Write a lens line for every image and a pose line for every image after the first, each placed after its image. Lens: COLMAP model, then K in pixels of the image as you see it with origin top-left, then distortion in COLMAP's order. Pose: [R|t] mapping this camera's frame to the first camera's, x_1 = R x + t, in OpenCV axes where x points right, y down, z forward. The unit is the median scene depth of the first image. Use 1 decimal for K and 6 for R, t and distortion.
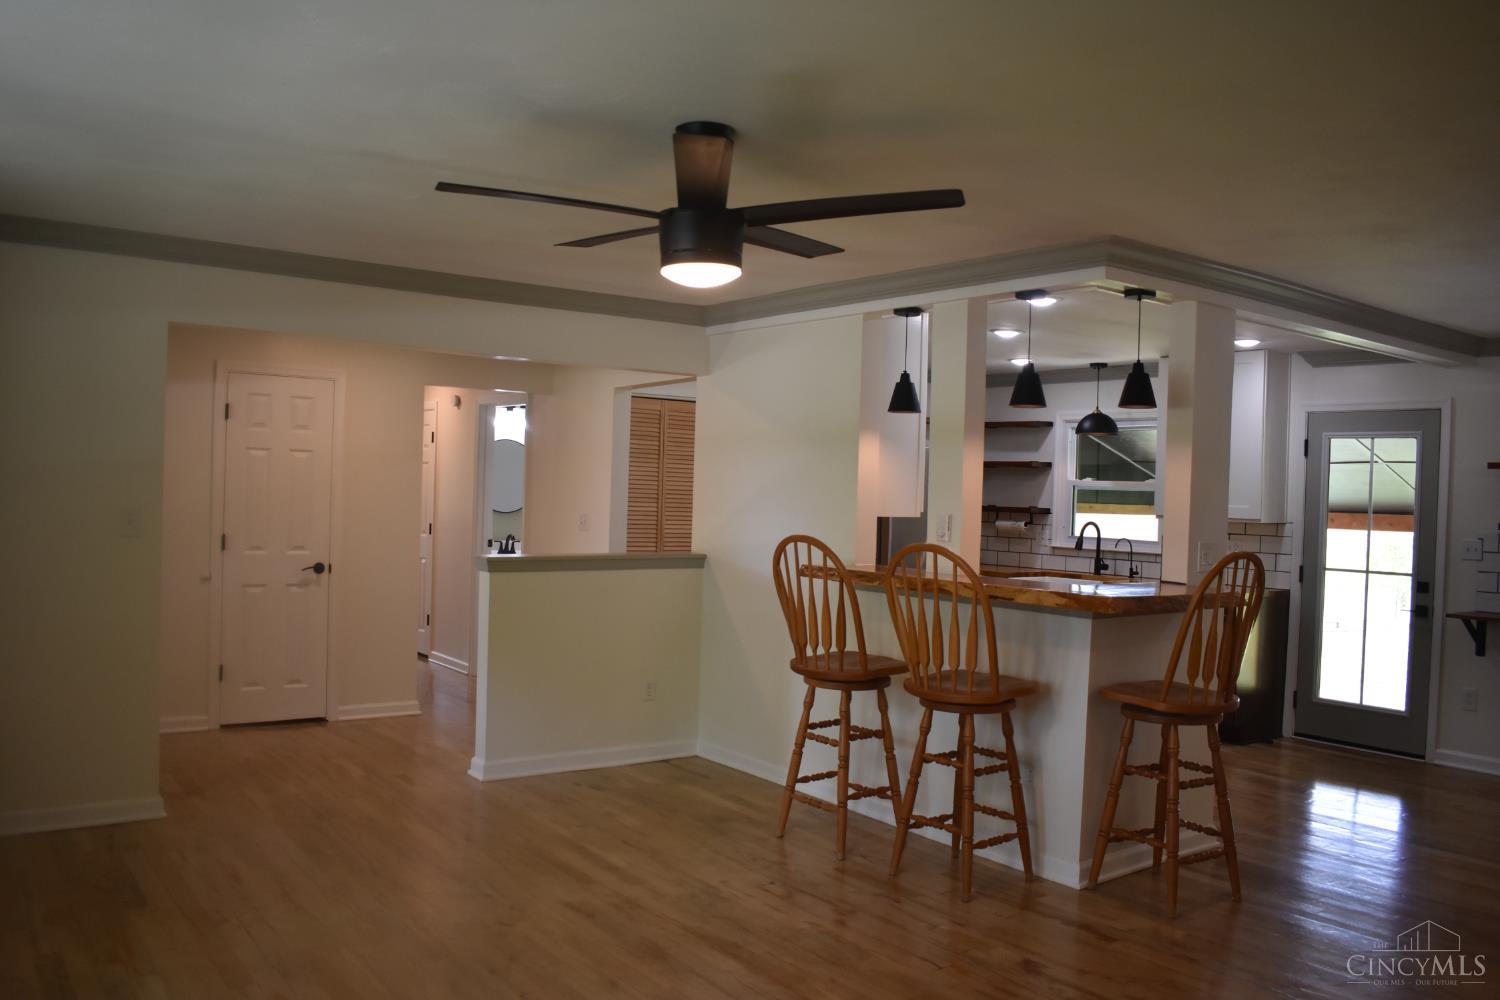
lens RADIAL K [[1171.7, 0, 745.0], [0, 1171.7, 506.3], [0, 0, 1]] dist [-0.090576, 0.017136]
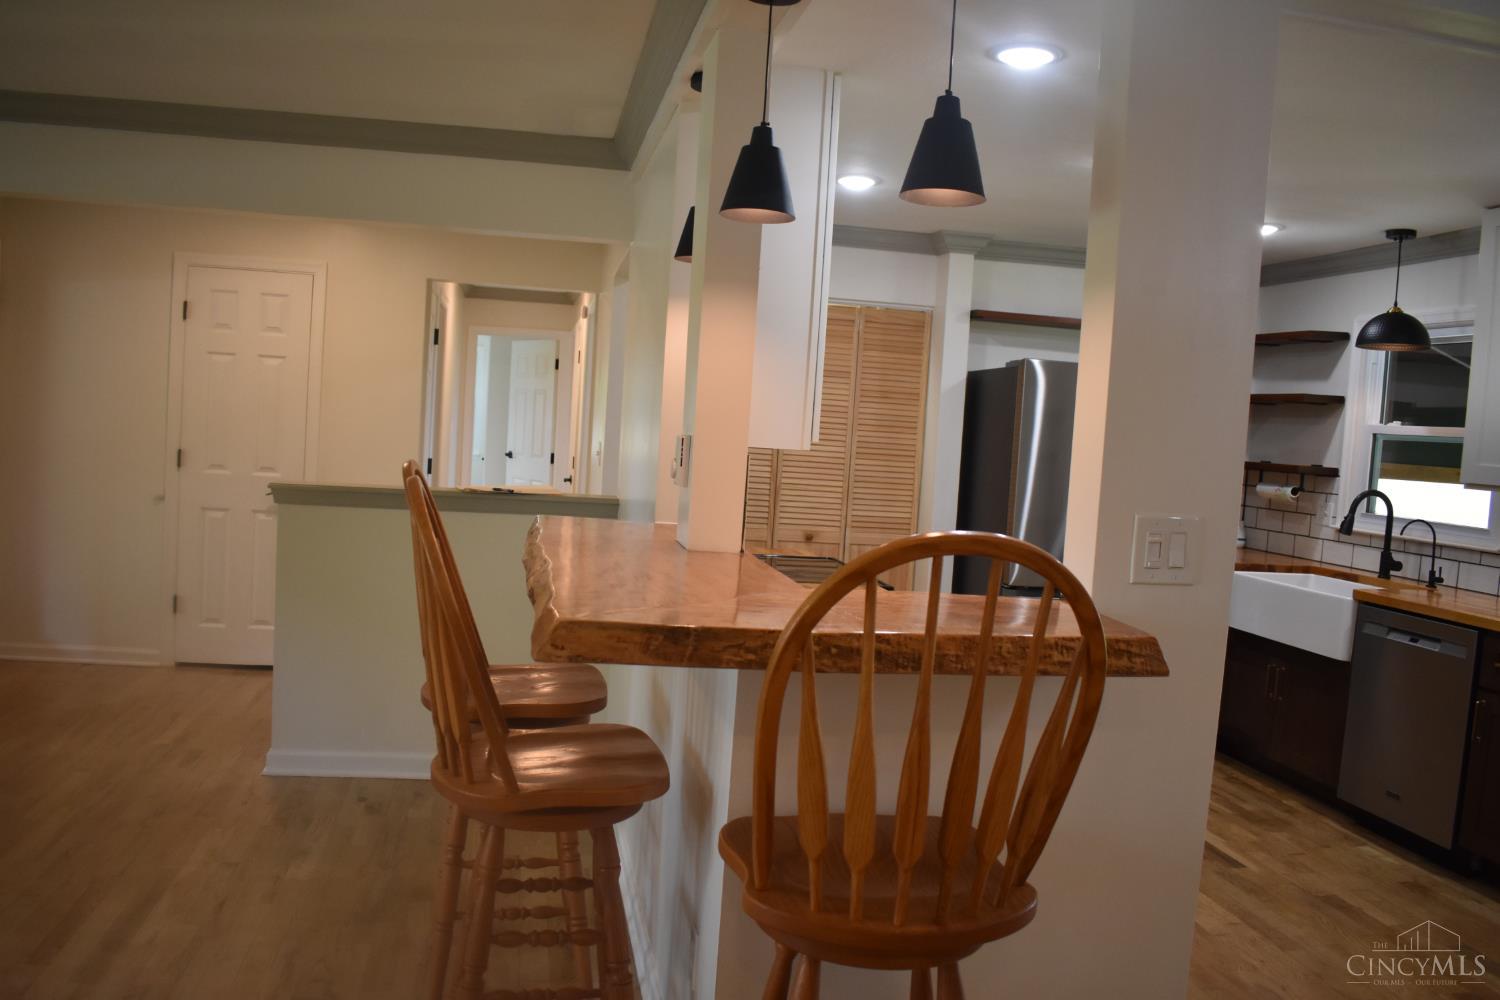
lens RADIAL K [[1171.7, 0, 753.2], [0, 1171.7, 492.2], [0, 0, 1]] dist [-0.090576, 0.017136]
pose [[0.900631, 0.050708, -0.431616, 0.260976], [-0.041572, 0.998667, 0.030580, 0.009602], [0.432592, -0.009598, 0.901539, 0.312721]]
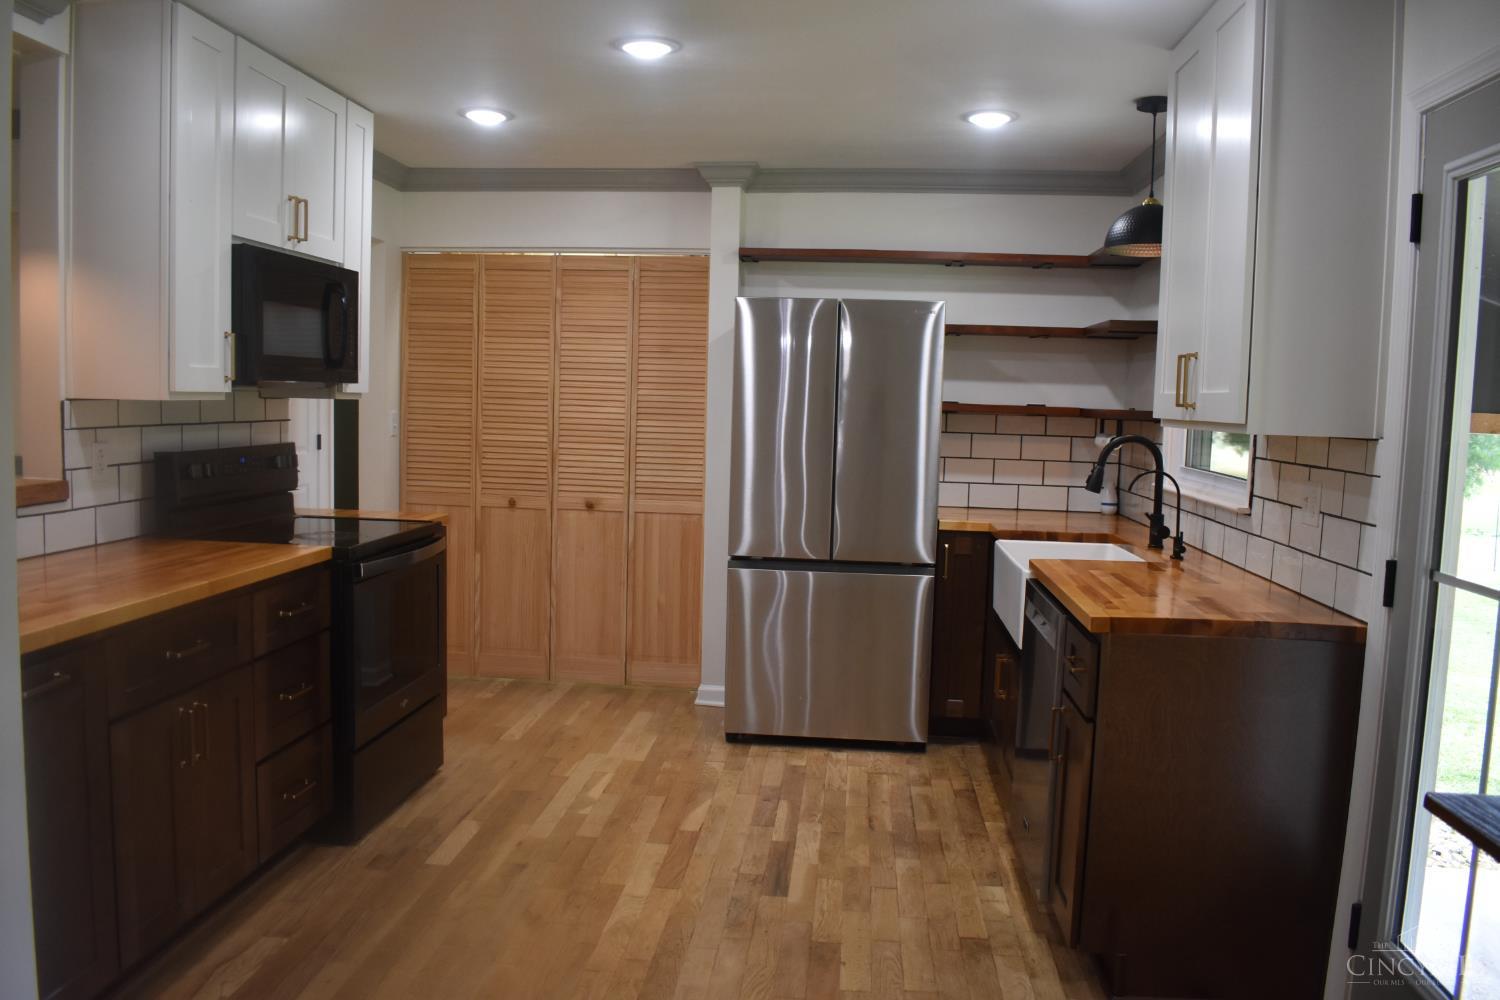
lens RADIAL K [[1171.7, 0, 756.5], [0, 1171.7, 490.4], [0, 0, 1]] dist [-0.090576, 0.017136]
pose [[0.743274, 0.043559, -0.667567, 0.504874], [-0.015365, 0.998726, 0.048060, 0.015575], [0.668810, -0.025464, 0.742997, 0.540806]]
